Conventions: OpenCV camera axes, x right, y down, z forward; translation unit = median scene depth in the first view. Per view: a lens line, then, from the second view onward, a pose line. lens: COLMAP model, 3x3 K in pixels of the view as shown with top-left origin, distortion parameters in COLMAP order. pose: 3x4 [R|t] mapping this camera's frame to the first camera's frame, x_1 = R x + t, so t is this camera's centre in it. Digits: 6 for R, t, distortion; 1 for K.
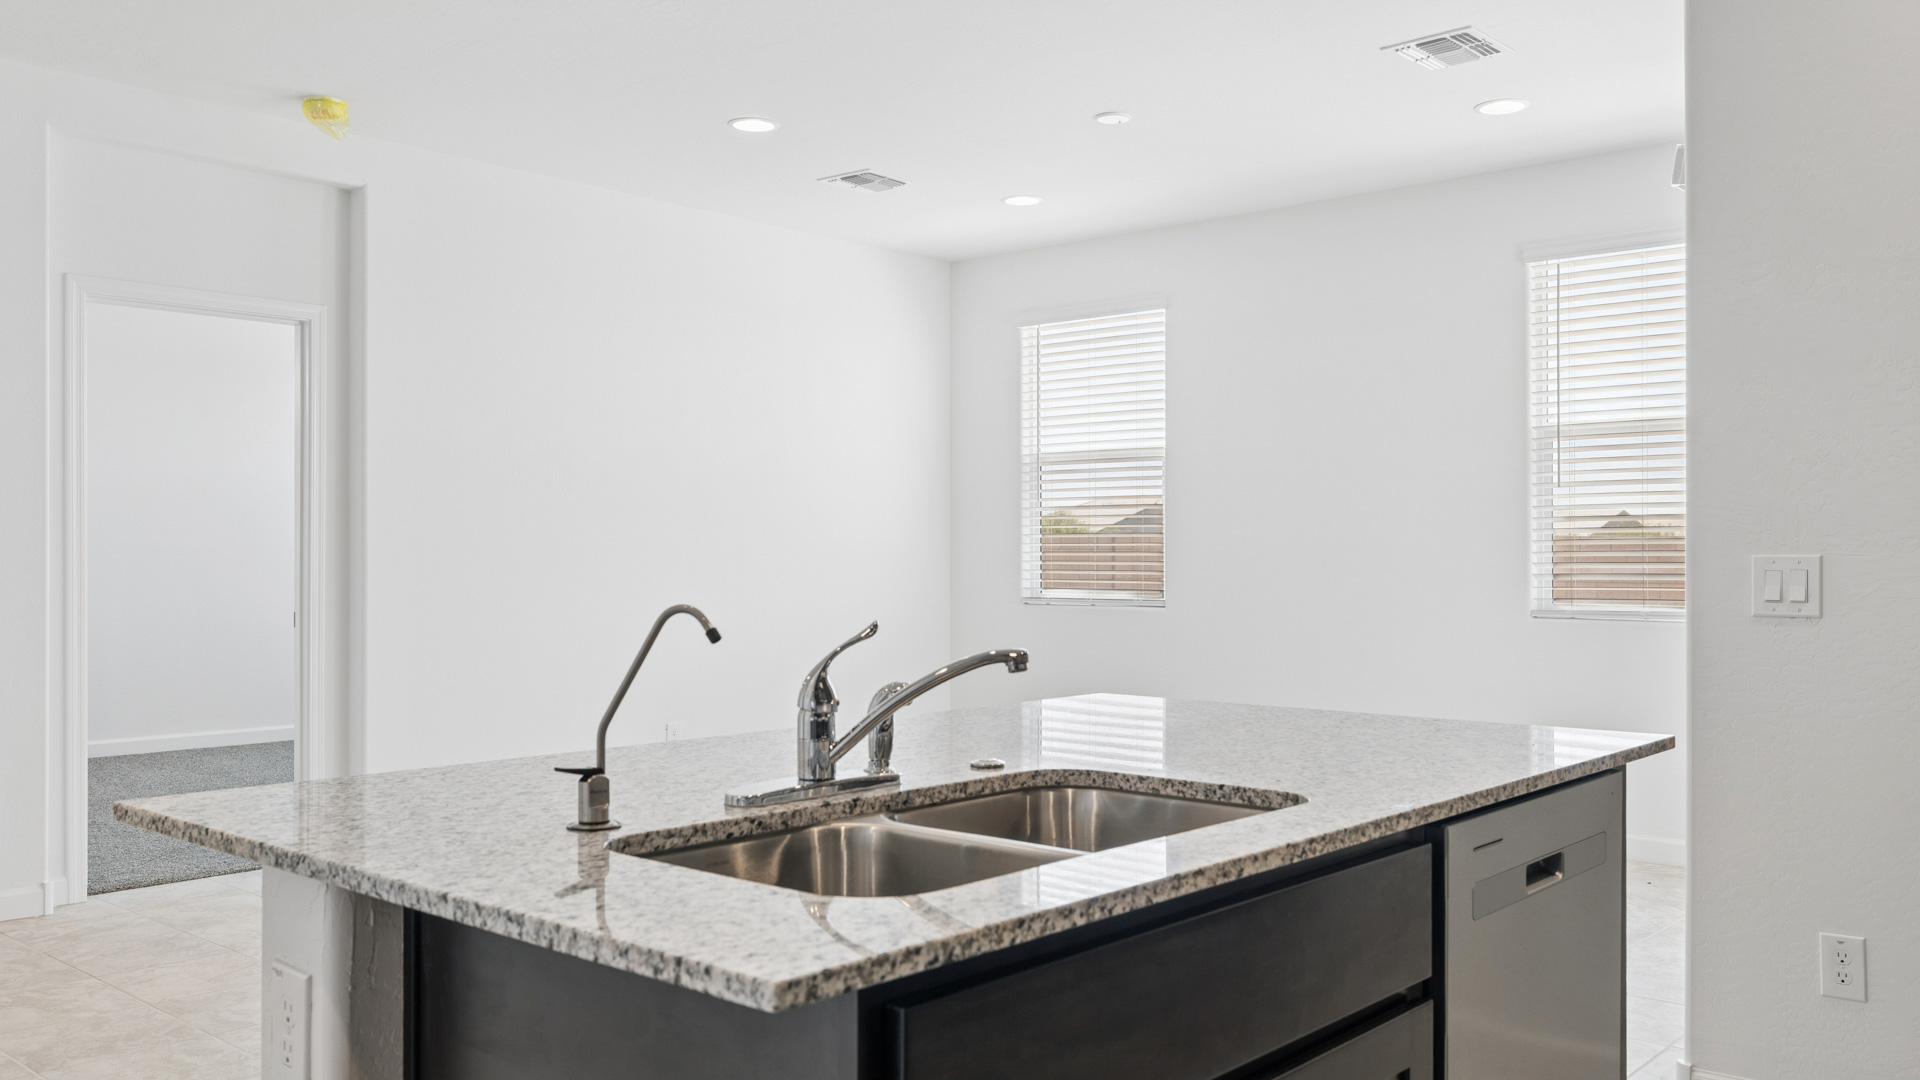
lens RADIAL K [[1644.5, 0, 943.2], [0, 1644.5, 529.5], [0, 0, 1]] dist [0.084769, 0.001597]
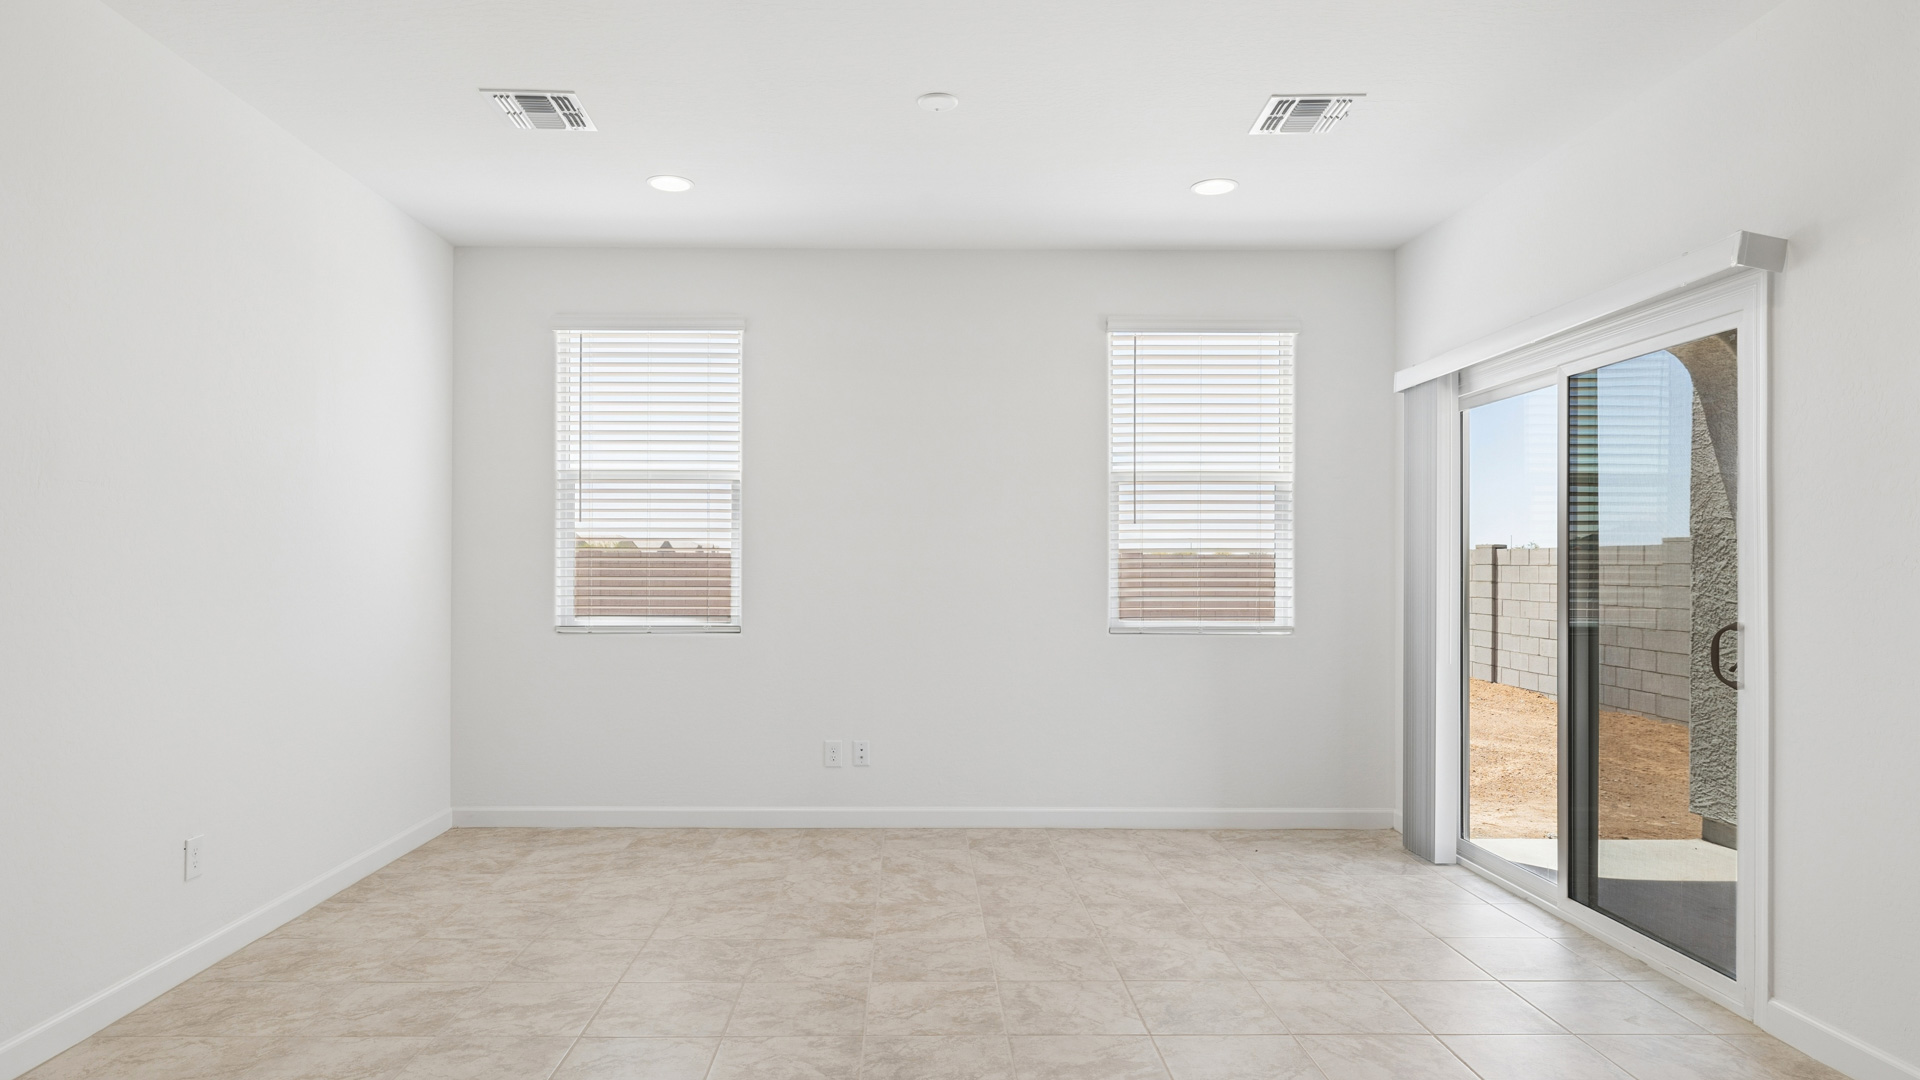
lens RADIAL K [[1380.7, 0, 951.4], [0, 1380.7, 545.7], [0, 0, 1]] dist [0.063718, 0.000963]
pose [[0.738616, 0.017915, 0.673888, -0.313401], [-0.012084, 0.999838, -0.013336, 0.004274], [-0.674018, 0.001707, 0.738713, 0.284132]]
